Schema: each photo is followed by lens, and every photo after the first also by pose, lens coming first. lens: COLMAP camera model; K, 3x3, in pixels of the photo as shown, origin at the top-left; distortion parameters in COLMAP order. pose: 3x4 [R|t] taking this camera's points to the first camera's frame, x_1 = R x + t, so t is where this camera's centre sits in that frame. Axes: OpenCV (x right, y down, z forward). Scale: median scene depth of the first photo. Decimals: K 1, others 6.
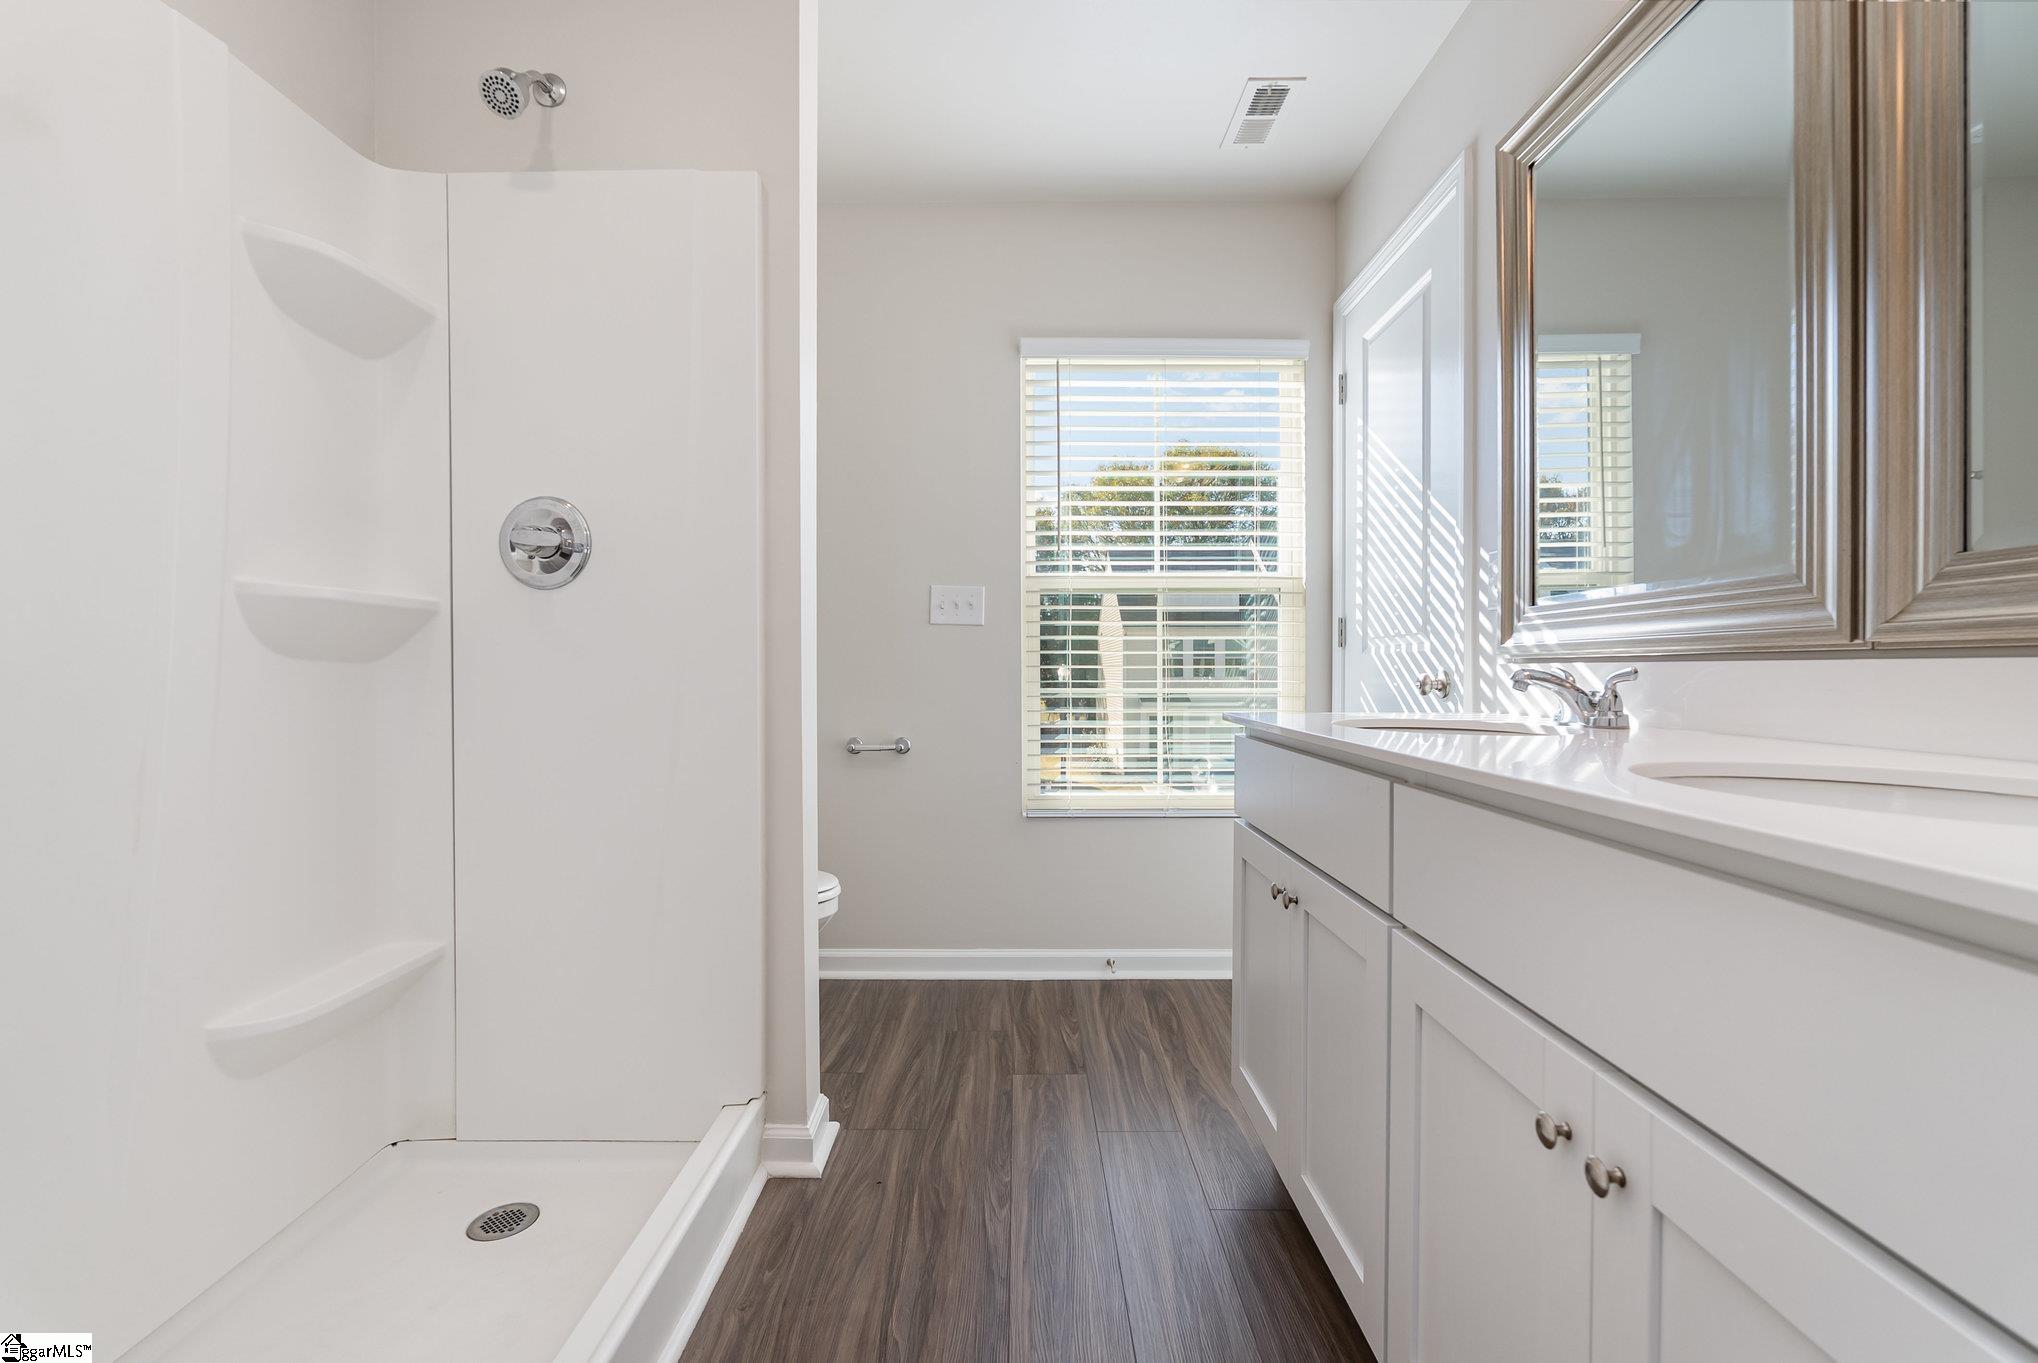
lens RADIAL K [[903.8, 0, 1019.3], [0, 903.8, 681.4], [0, 0, 1]] dist [-0.003686, -0.000727]
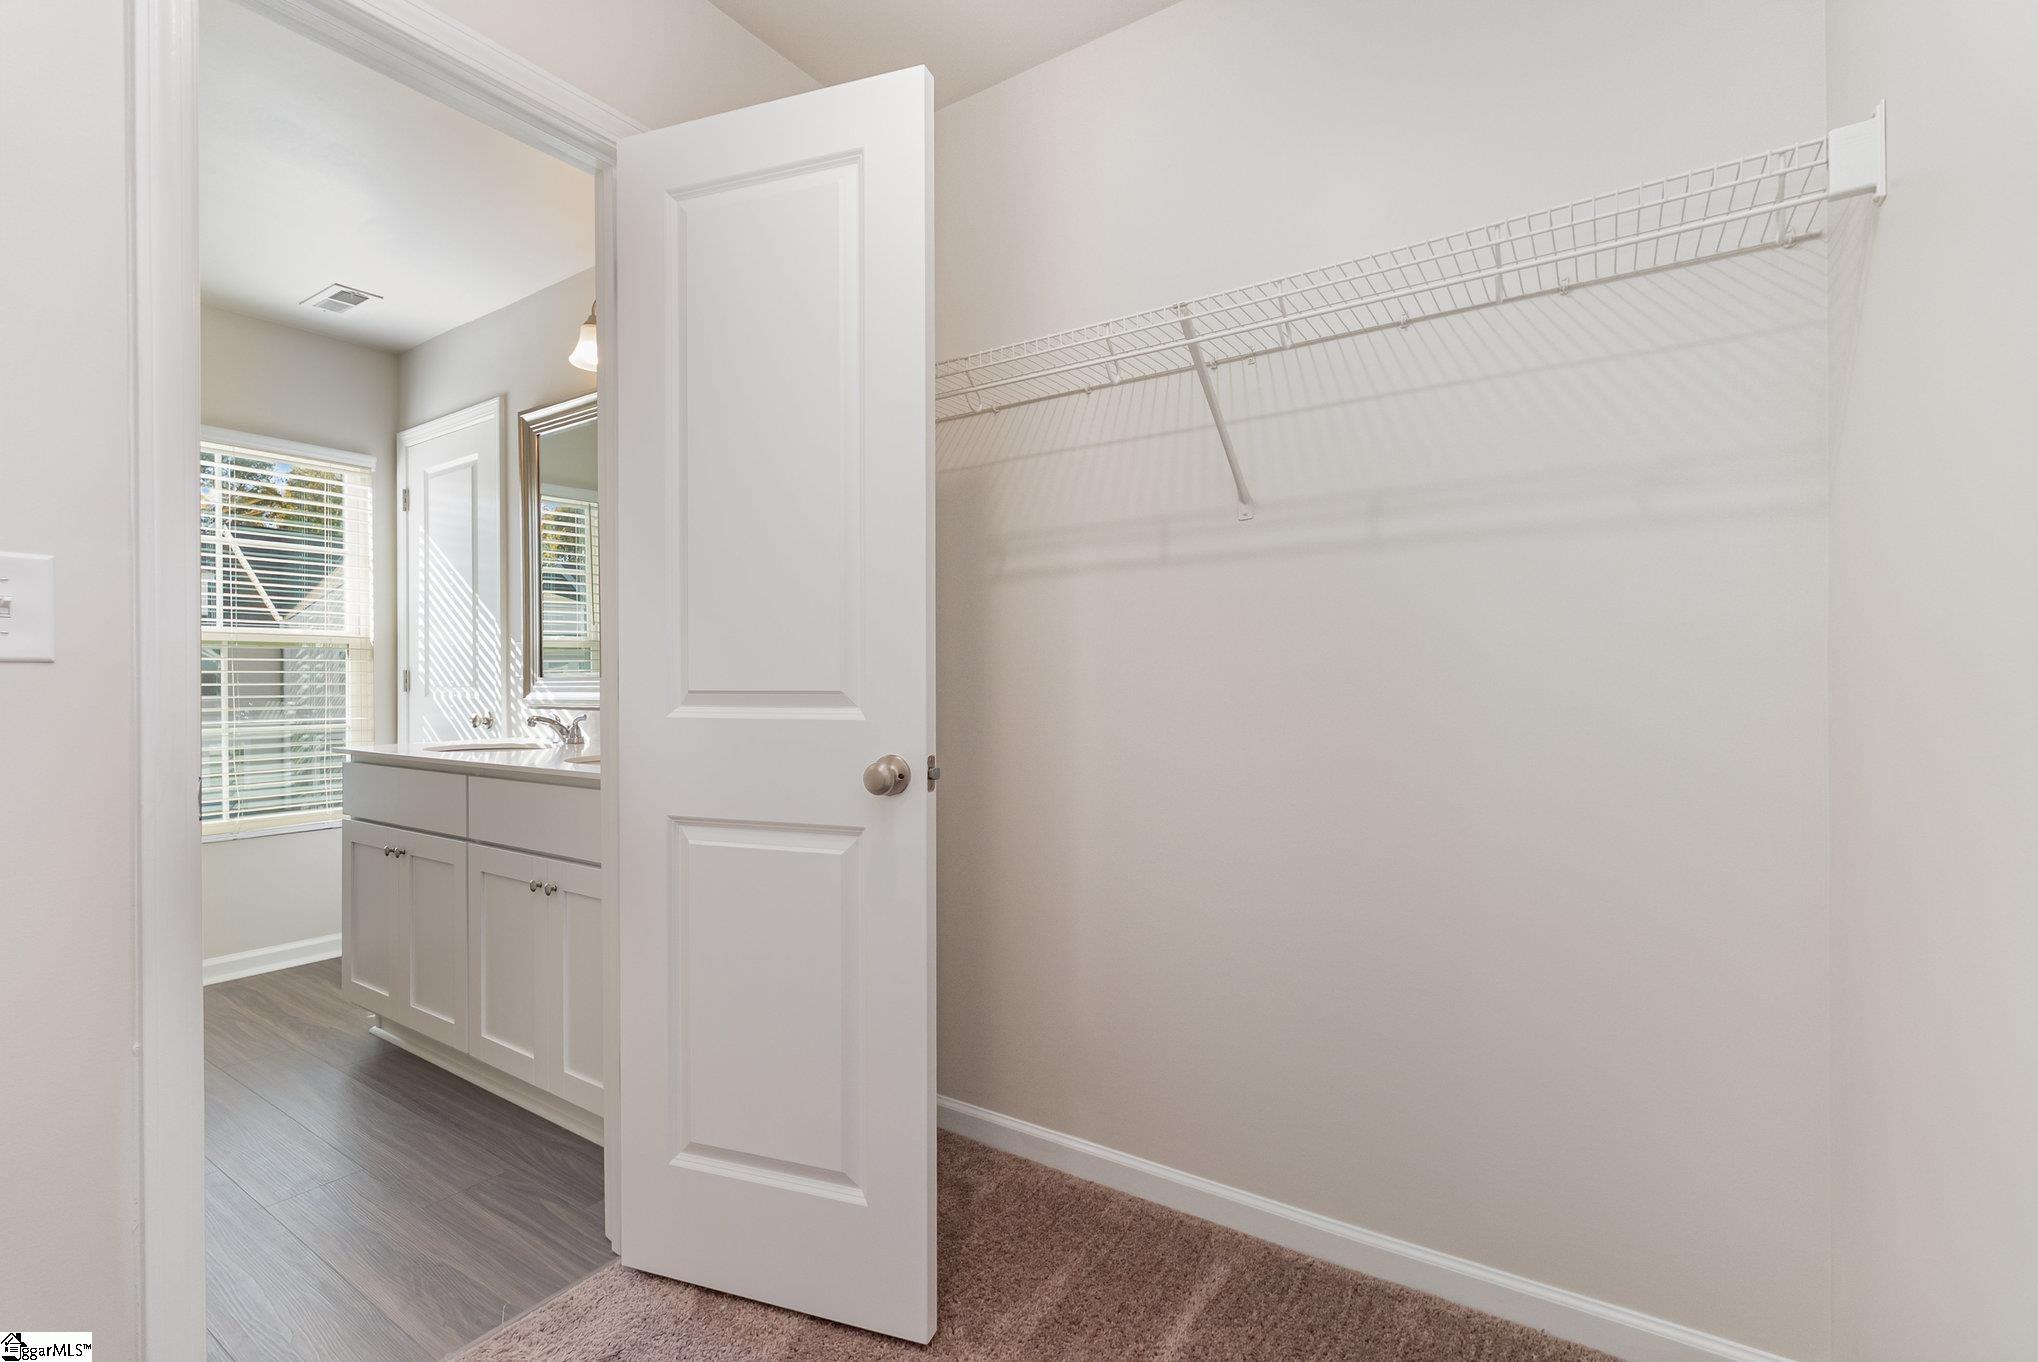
lens RADIAL K [[903.8, 0, 1031.5], [0, 903.8, 683.3], [0, 0, 1]] dist [-0.003686, -0.000727]
pose [[0.549486, -0.003060, 0.835497, -0.324342], [0.013851, 0.999889, -0.005447, -0.039145], [-0.835388, 0.014566, 0.549468, -0.657215]]
